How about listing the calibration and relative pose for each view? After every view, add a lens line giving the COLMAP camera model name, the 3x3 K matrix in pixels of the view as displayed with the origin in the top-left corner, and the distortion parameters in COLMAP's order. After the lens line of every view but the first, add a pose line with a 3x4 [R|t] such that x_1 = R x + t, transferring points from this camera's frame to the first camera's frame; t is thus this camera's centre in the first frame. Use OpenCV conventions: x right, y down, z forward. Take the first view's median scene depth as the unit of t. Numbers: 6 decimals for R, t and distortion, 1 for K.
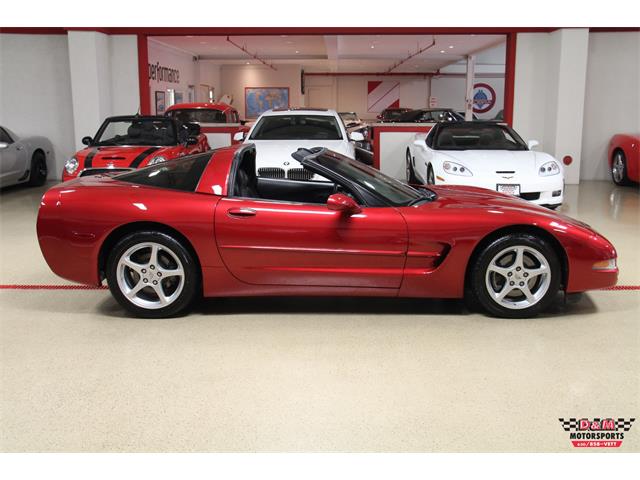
lens RADIAL K [[724.0, 0, 320.0], [0, 724.0, 240.0], [0, 0, 1]] dist [0.012005, 0.015815]
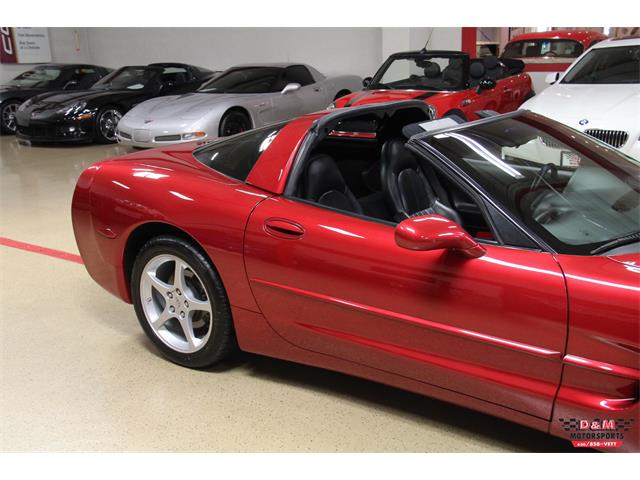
lens RADIAL K [[724.0, 0, 320.0], [0, 724.0, 240.0], [0, 0, 1]] dist [0.012005, 0.015815]
pose [[0.827193, 0.128579, -0.547009, 0.229349], [-0.078615, 0.990375, 0.113913, -0.093933], [0.556391, -0.051225, 0.829340, 0.523769]]
